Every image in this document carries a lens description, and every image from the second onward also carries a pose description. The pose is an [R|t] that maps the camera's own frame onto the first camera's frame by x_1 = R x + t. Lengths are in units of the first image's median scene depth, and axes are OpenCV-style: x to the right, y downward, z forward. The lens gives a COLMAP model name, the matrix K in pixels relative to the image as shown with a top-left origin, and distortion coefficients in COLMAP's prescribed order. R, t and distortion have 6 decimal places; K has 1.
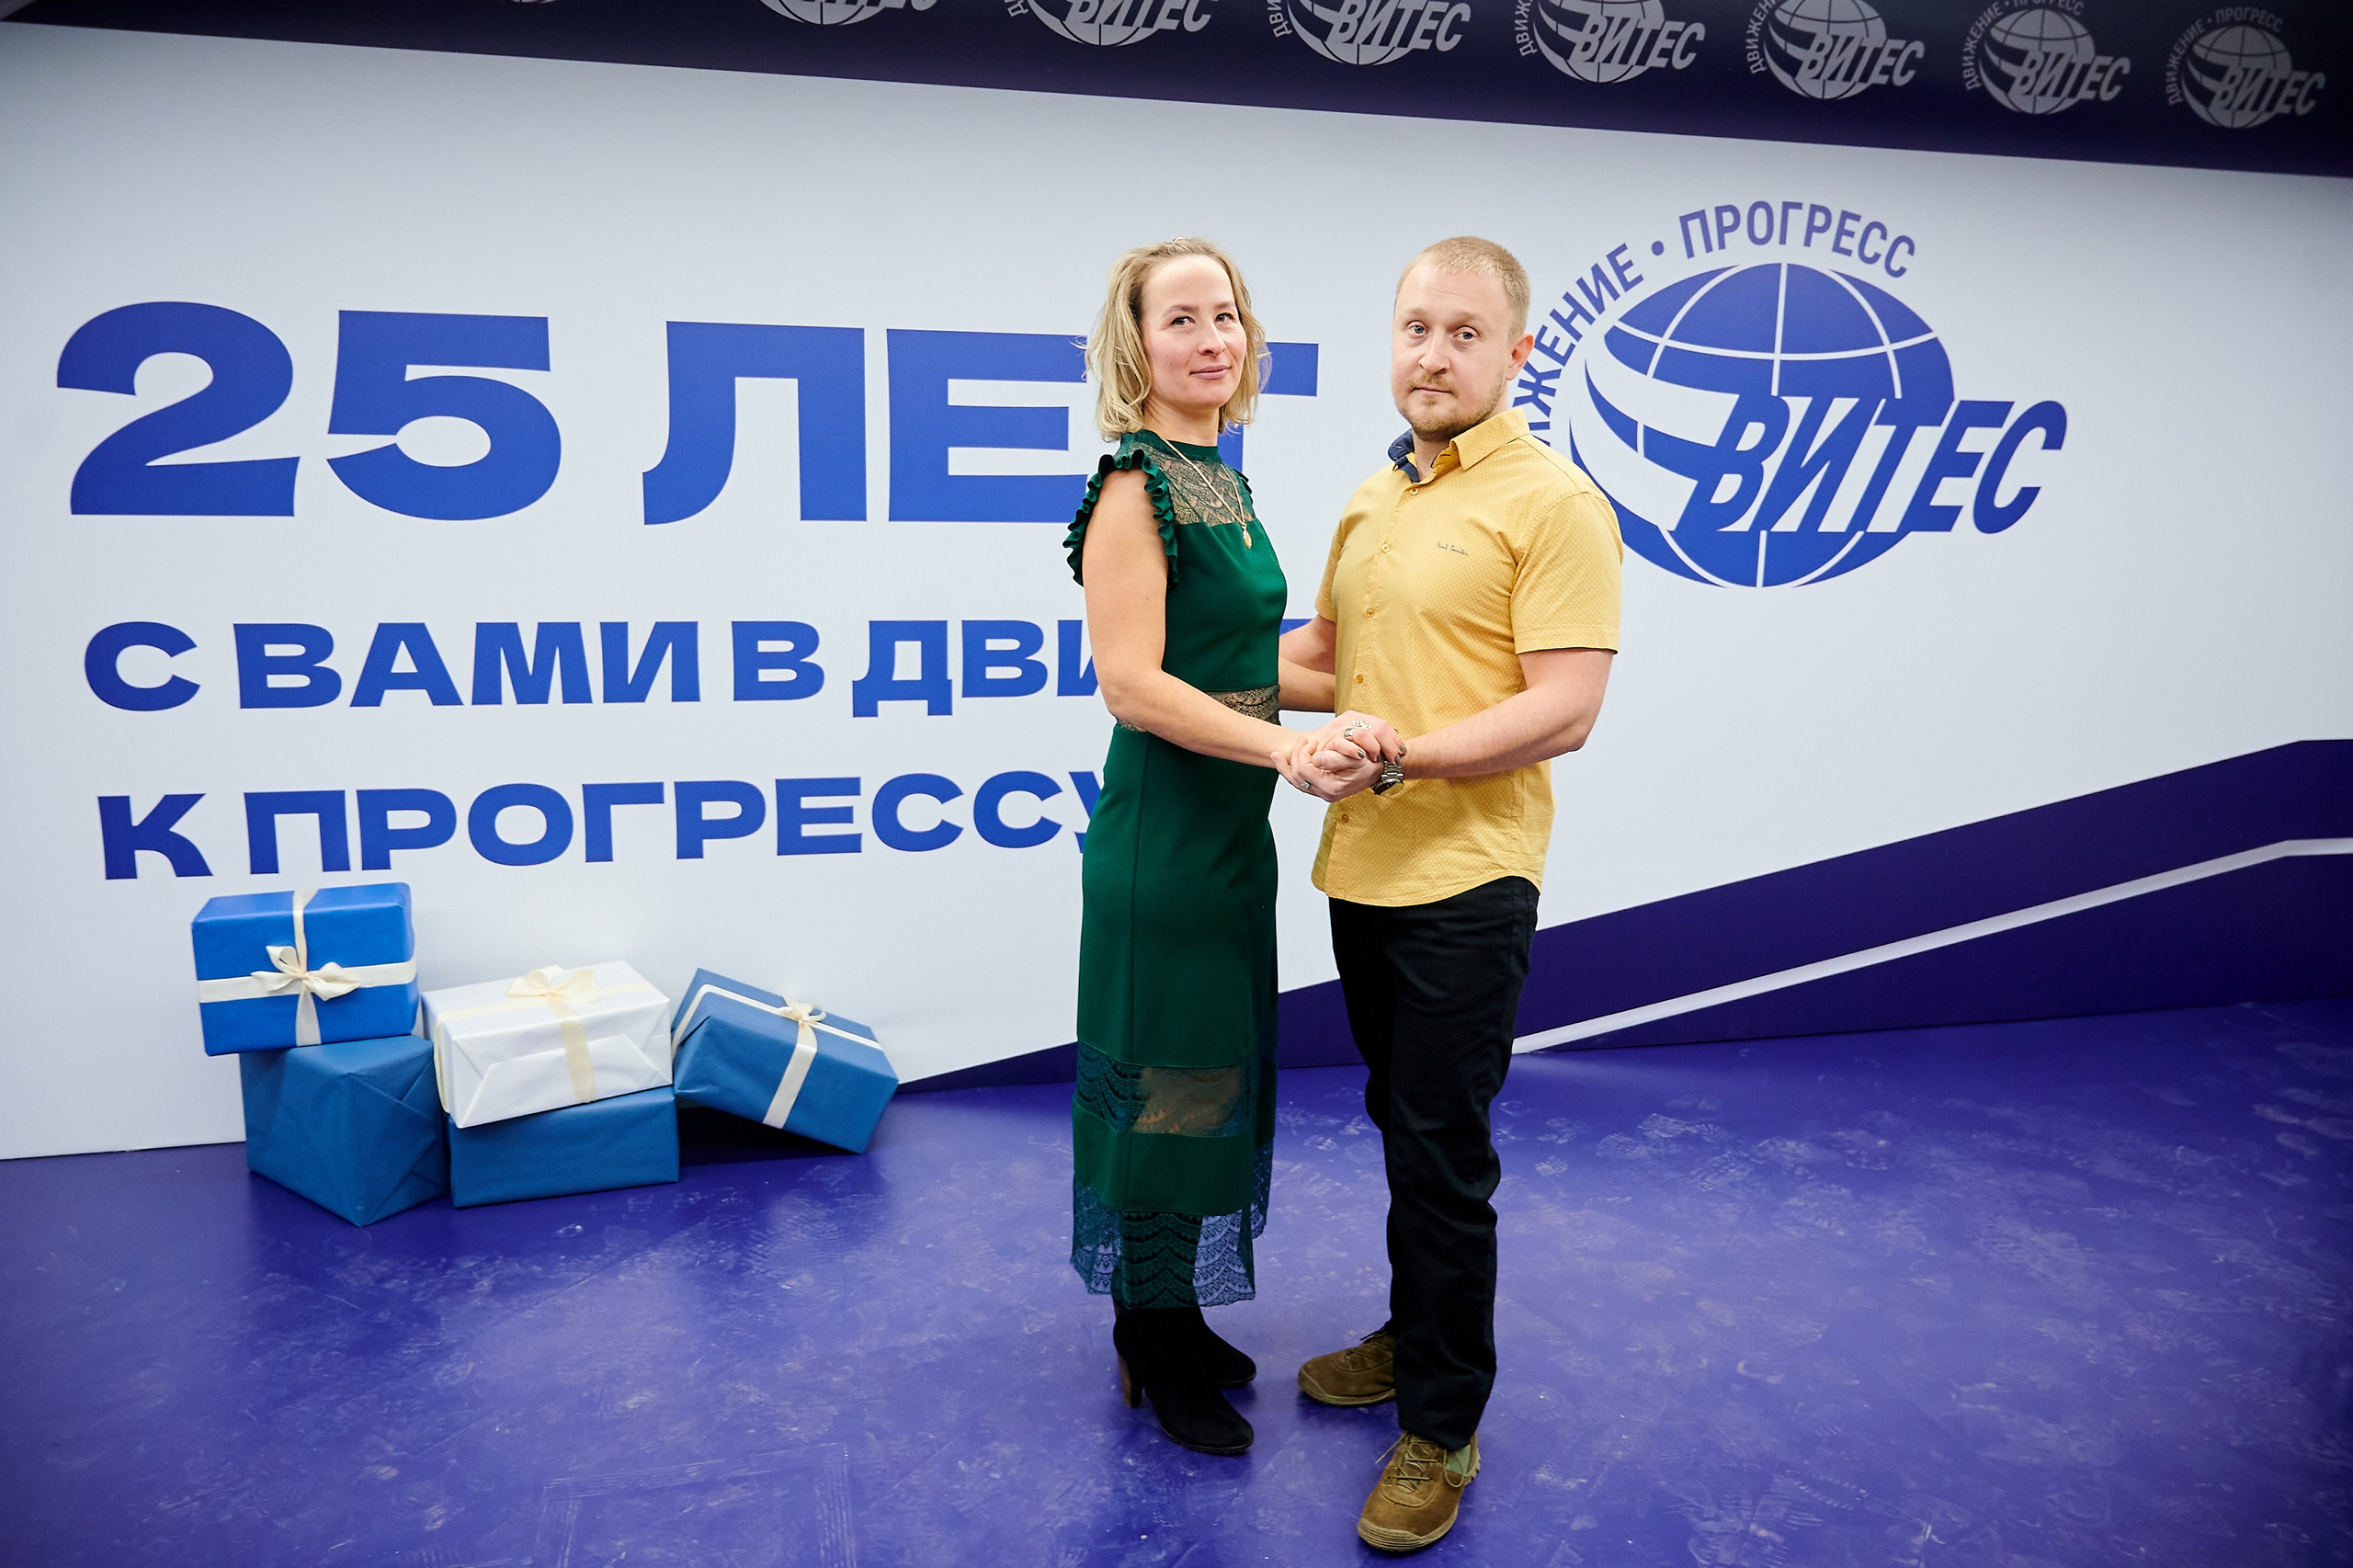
lens RADIAL K [[1615.7, 0, 1145.7], [0, 1615.7, 746.0], [0, 0, 1]] dist [-0.008816, 0.006780]
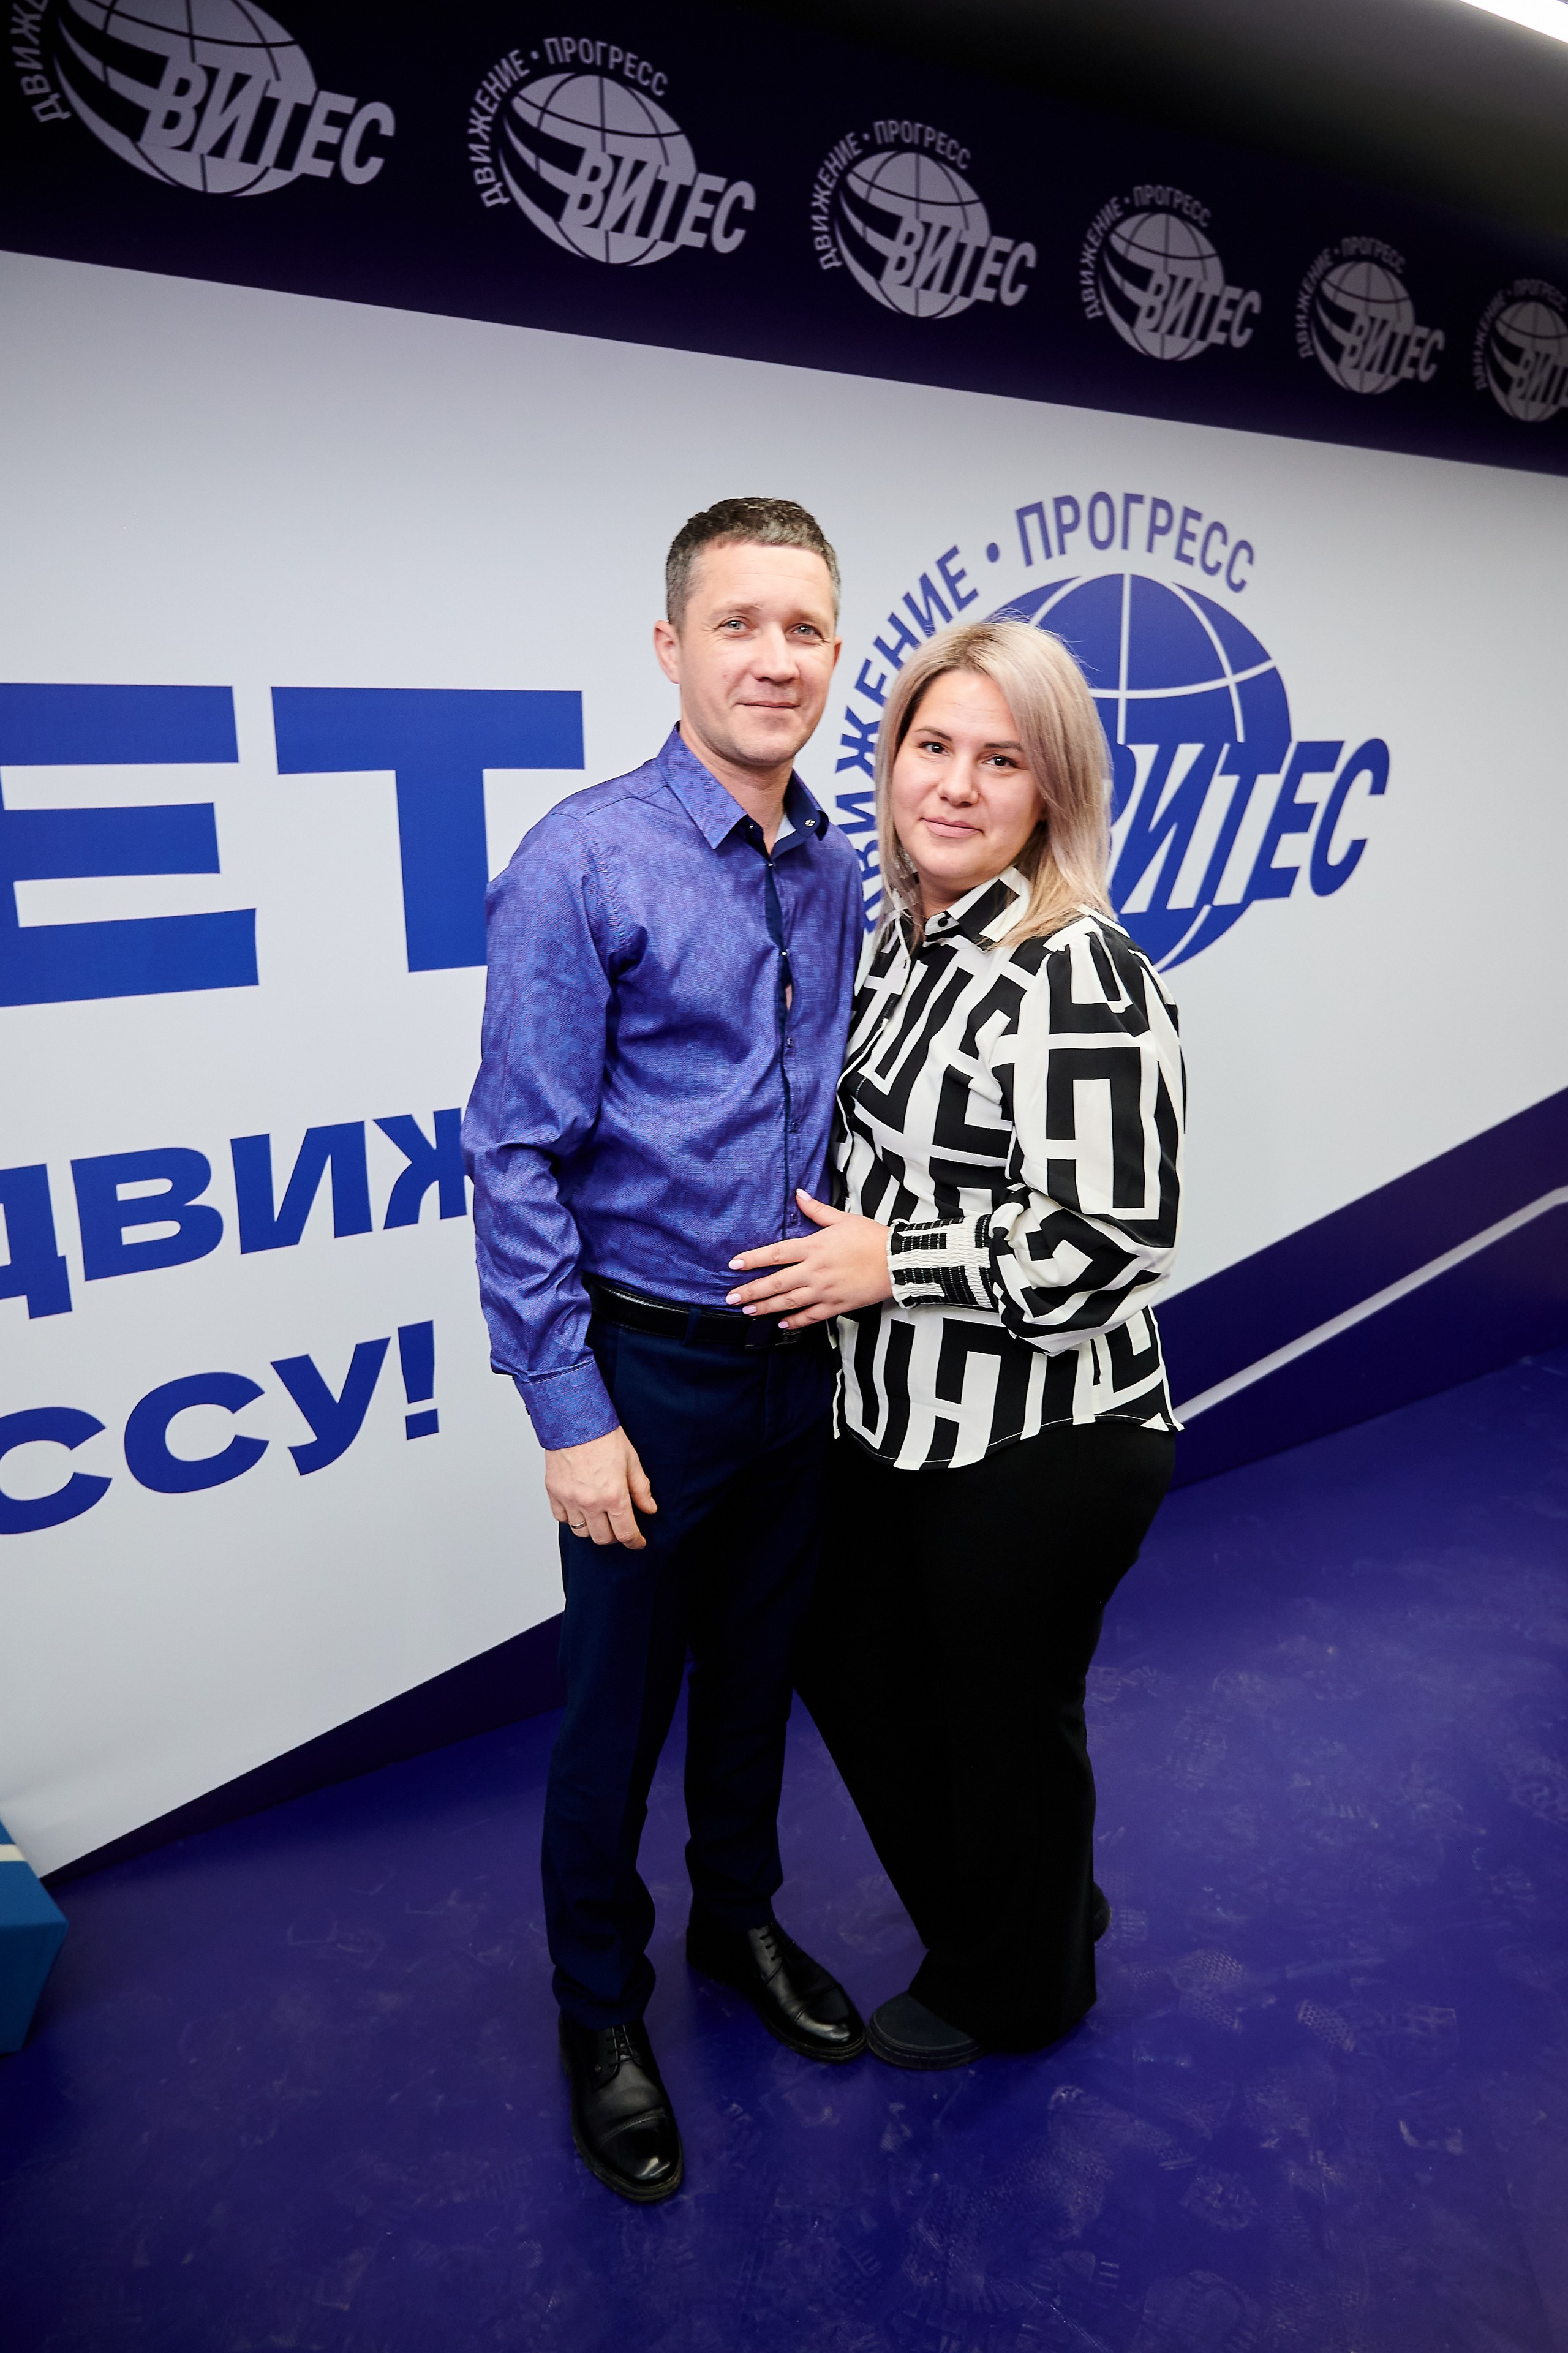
lens RADIAL K [[1615.8, 0, 772.7], [0, 1615.8, 1175.4], [0, 0, 1]] dist [-0.008816, 0.006780]
pose [[0.930621, -0.116990, 0.346782, -0.079275], [0.086439, 0.990986, 0.102352, -0.112795], [-0.355630, -0.065275, 0.932345, 0.334275]]
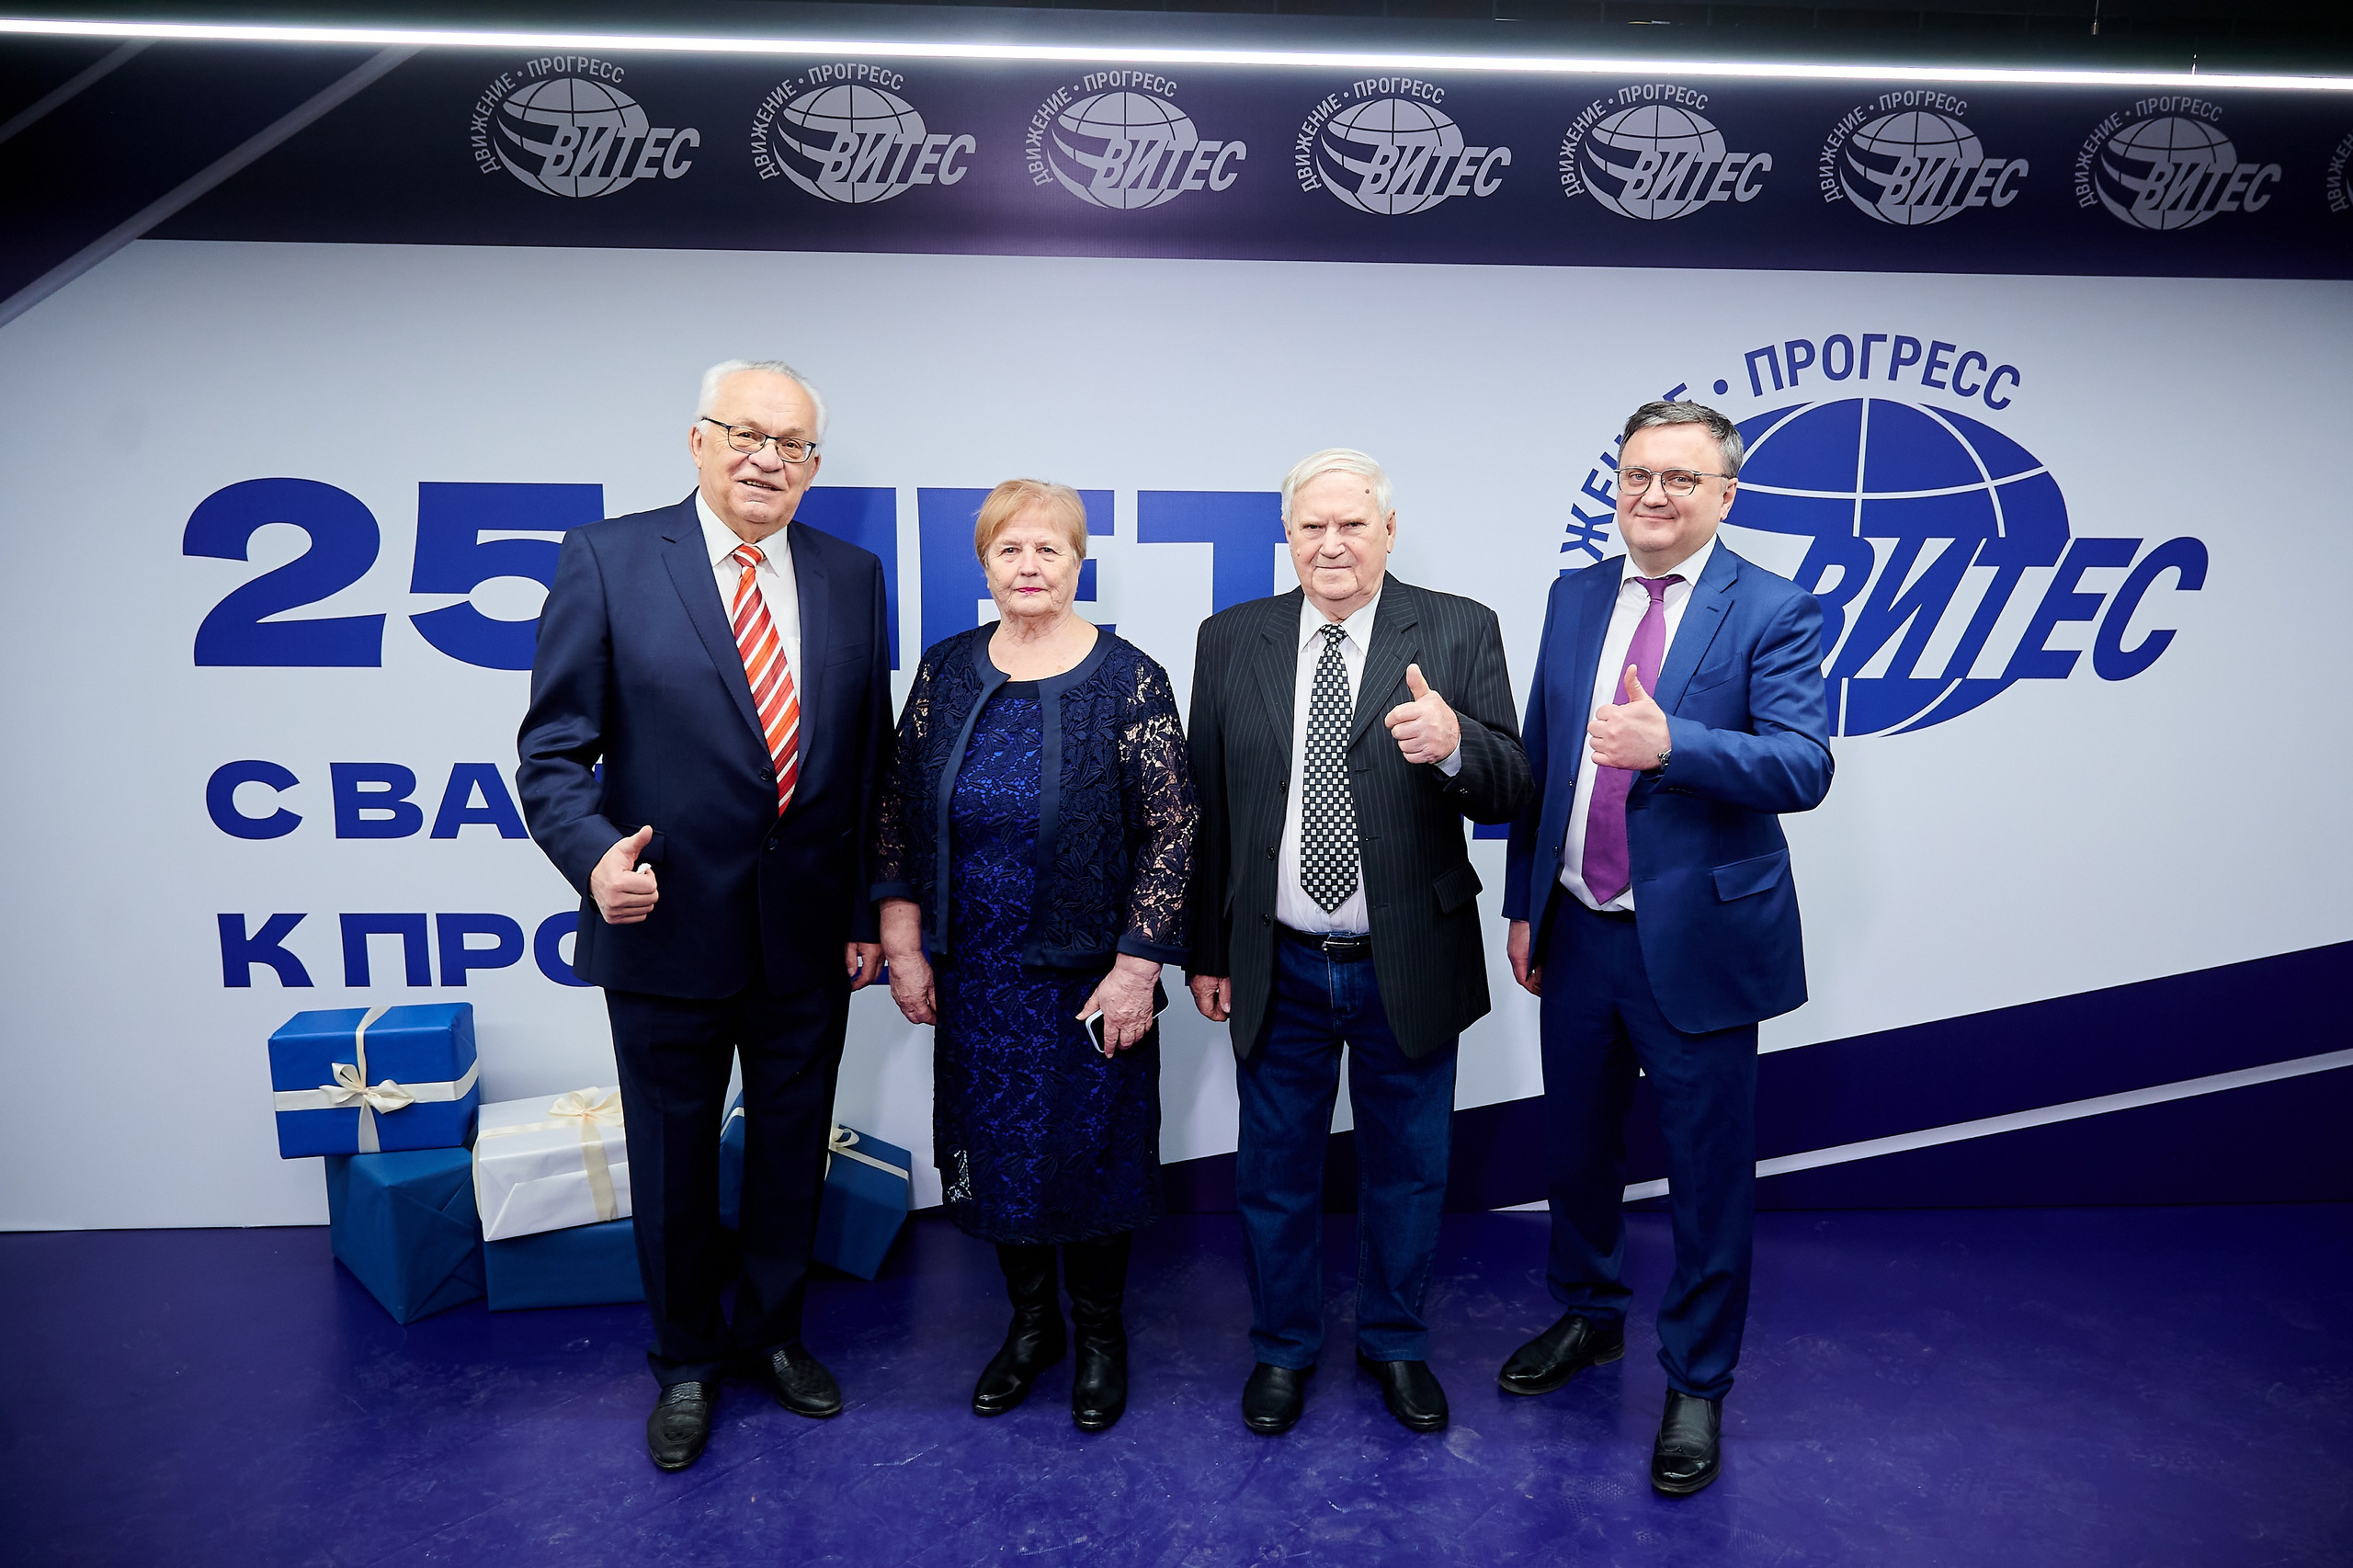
lens RADIAL K [[1615.7, 0, 1219.3], [0, 1615.7, 745.7], [0, 0, 1]] dist [-0.008816, 0.006780]
pose [[0.985746, 0.023724, -0.166560, 0.201252], [-0.025126, 0.999664, -0.006315, -0.087761], [0.166354, 0.010409, 0.986011, 0.009451]]
